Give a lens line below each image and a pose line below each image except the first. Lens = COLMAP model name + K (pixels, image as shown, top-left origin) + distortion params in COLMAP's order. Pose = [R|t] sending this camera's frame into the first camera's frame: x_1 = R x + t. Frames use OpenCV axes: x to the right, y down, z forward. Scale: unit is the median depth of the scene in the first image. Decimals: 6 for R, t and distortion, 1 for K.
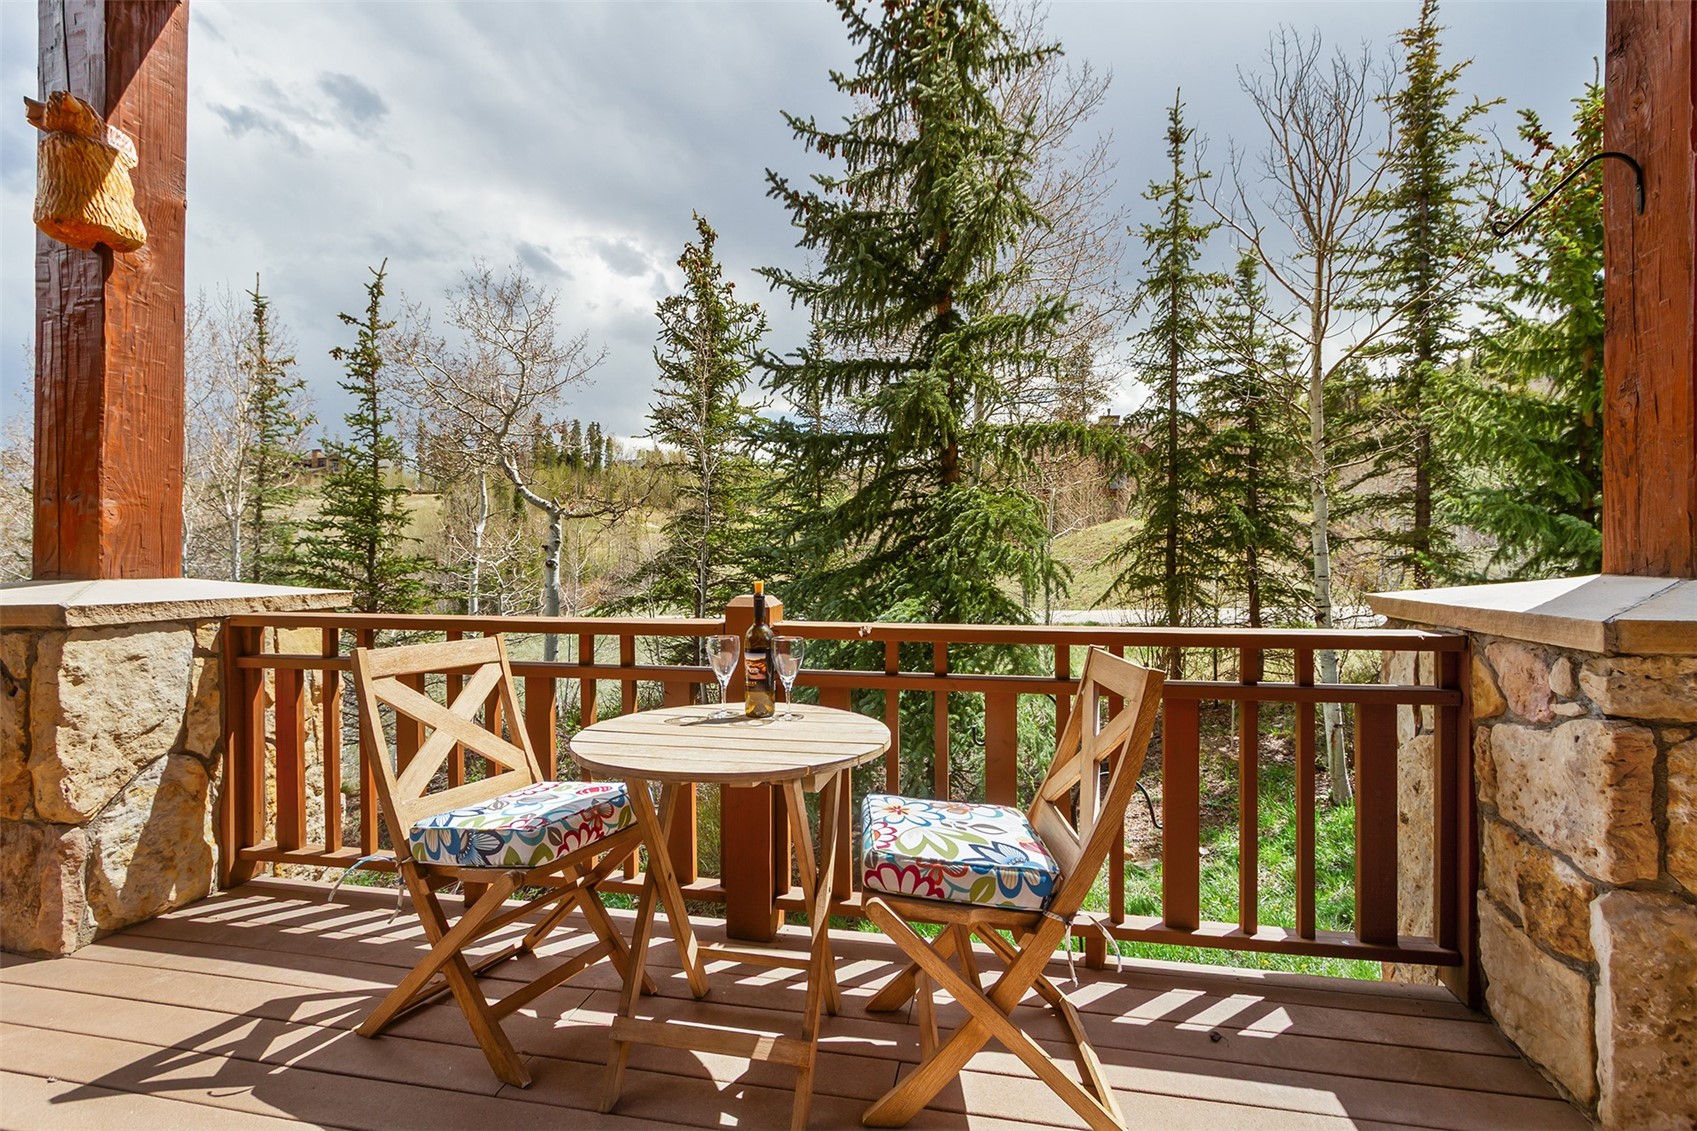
lens RADIAL K [[824.5, 0, 842.1], [0, 824.5, 558.5], [0, 0, 1]] dist [0.005261, -0.000771]
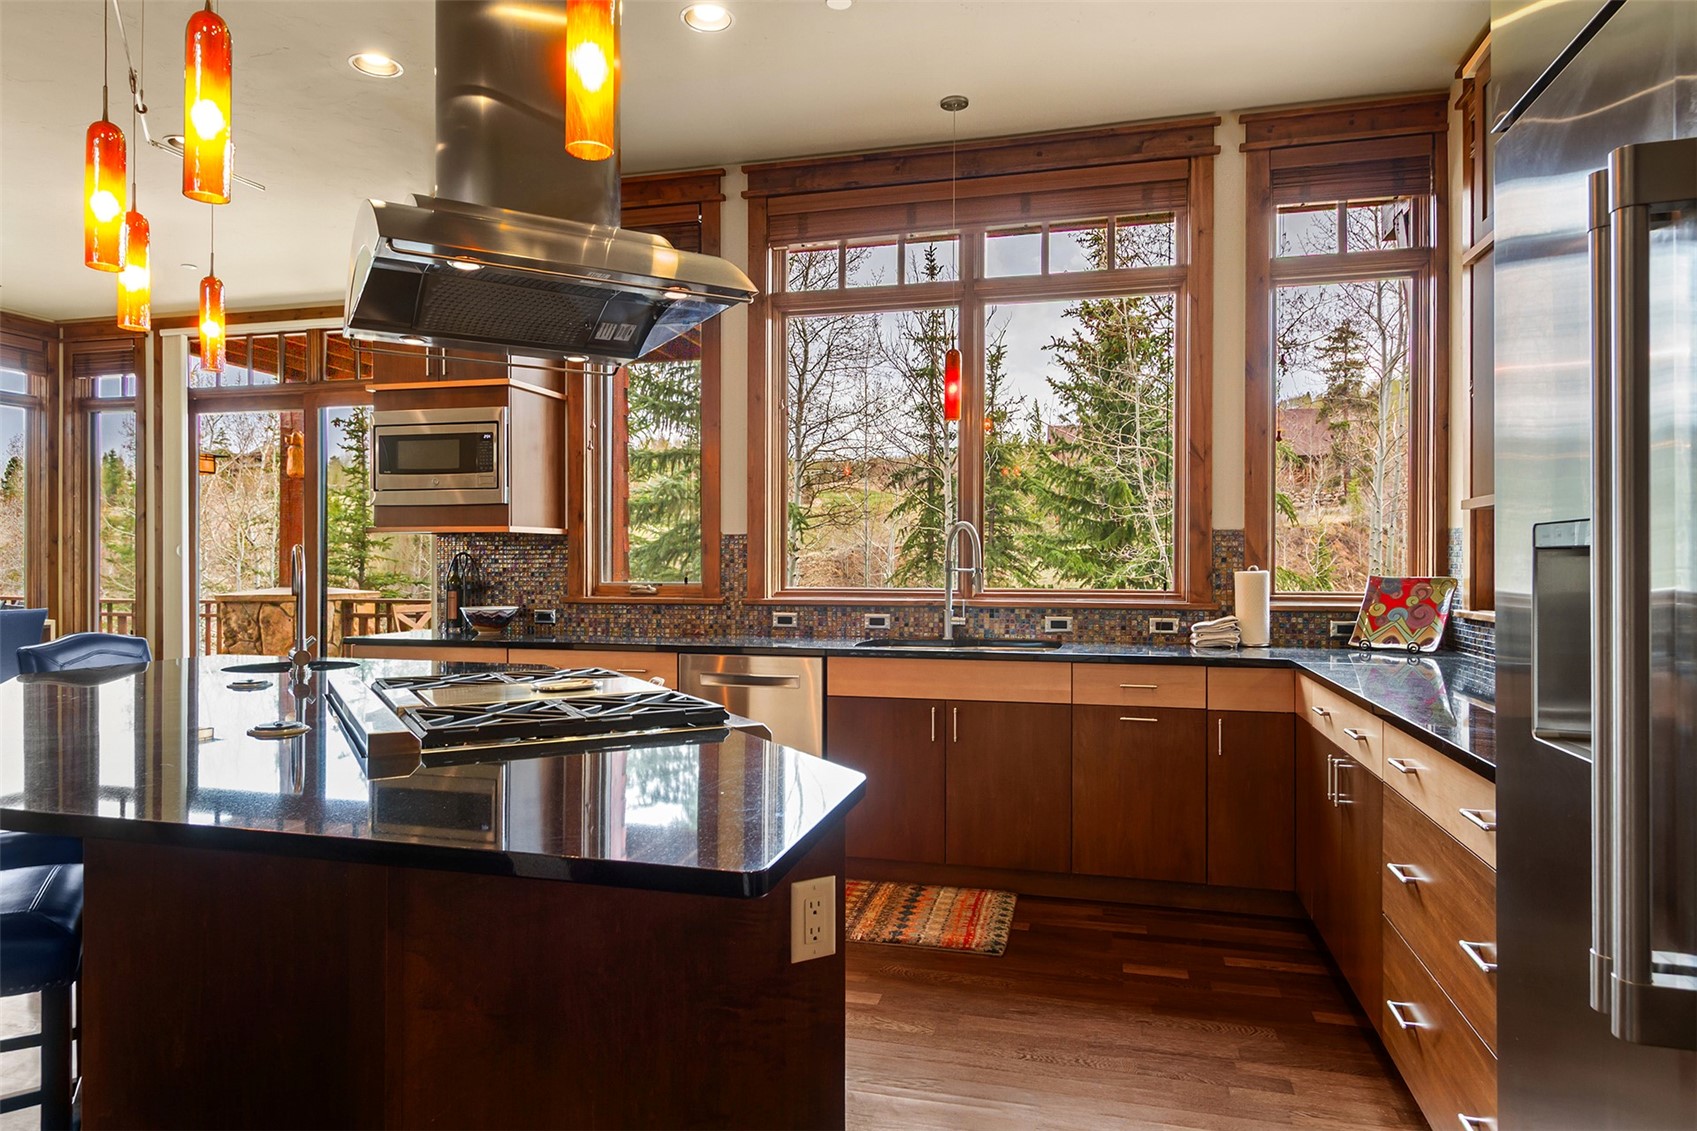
lens RADIAL K [[1021.5, 0, 848.5], [0, 1021.5, 565.5], [0, 0, 1]] dist [-0.000577, -0.000092]
pose [[0.998942, -0.001171, -0.045966, 1.280735], [0.001067, 0.999997, -0.002288, -0.042444], [0.045969, 0.002236, 0.998940, -2.679123]]
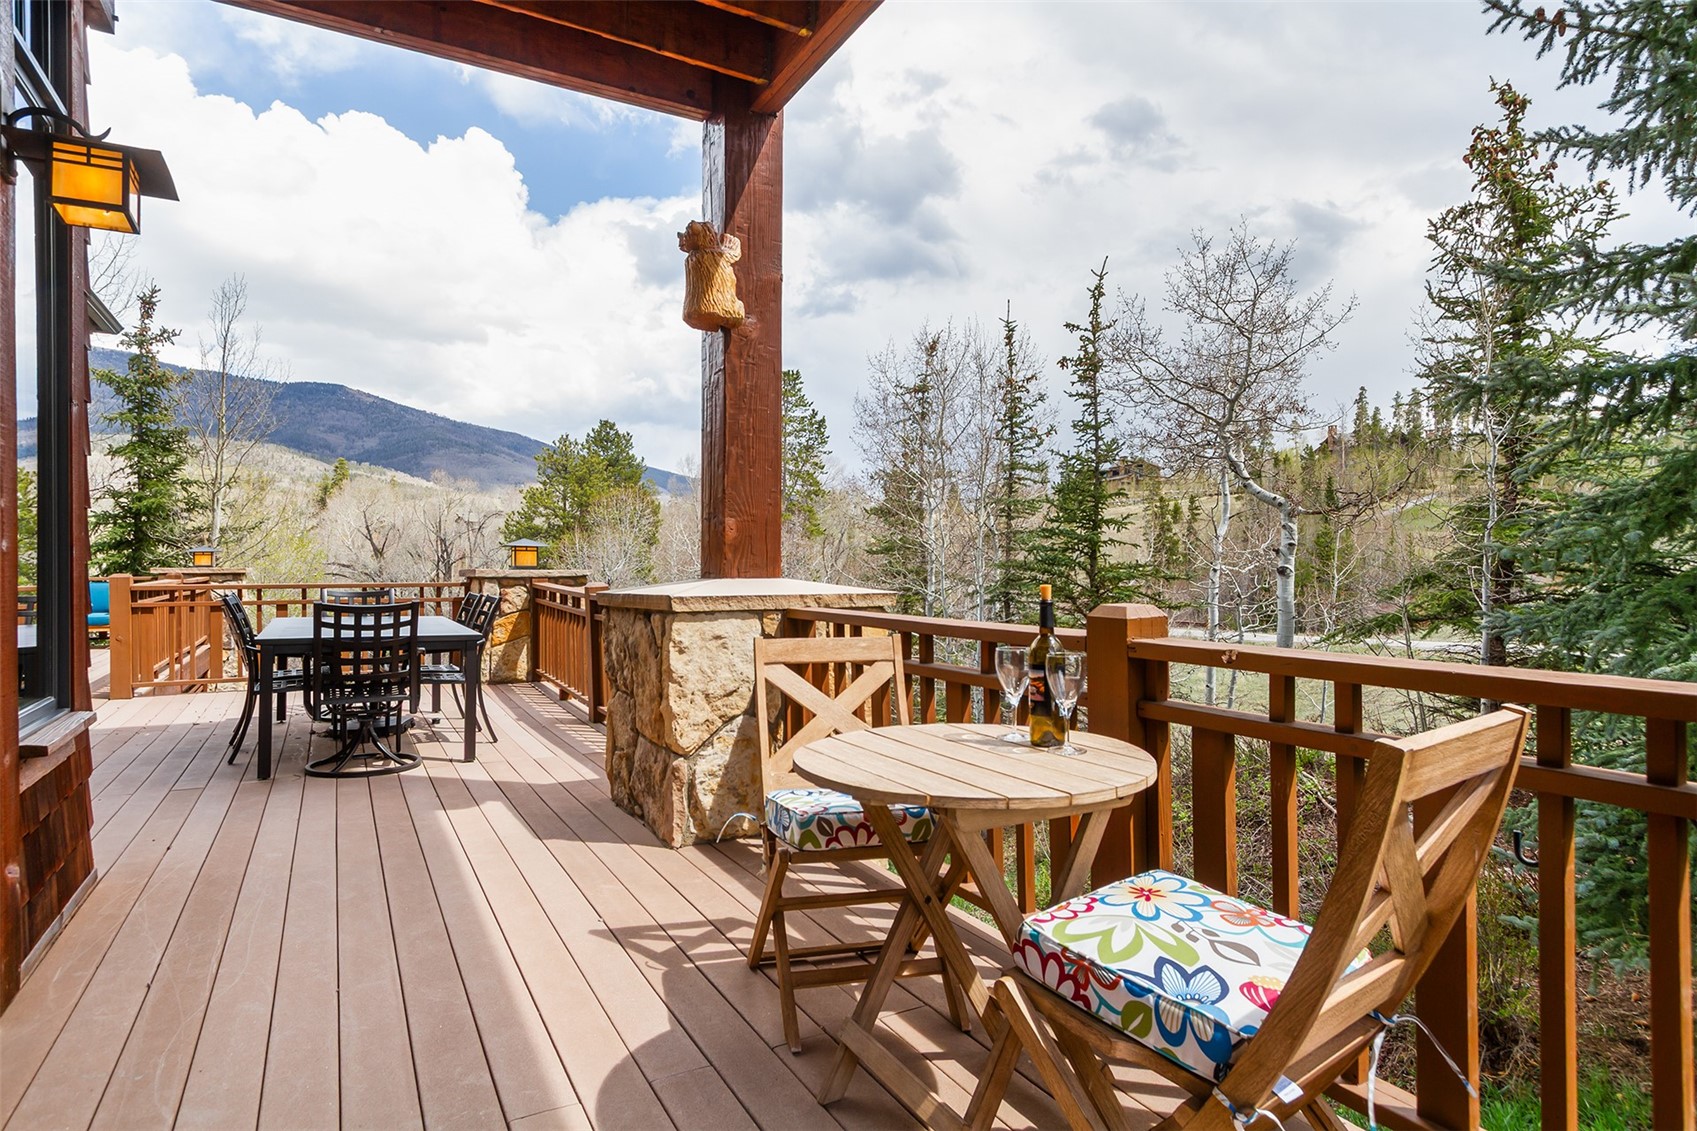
lens RADIAL K [[936.0, 0, 832.4], [0, 936.0, 571.5], [0, 0, 1]] dist [0.002644, 0.000975]
pose [[0.642775, 0.002750, -0.766050, 0.380064], [0.001971, 0.999984, 0.005244, 0.007044], [0.766052, -0.004881, 0.642760, 0.173525]]
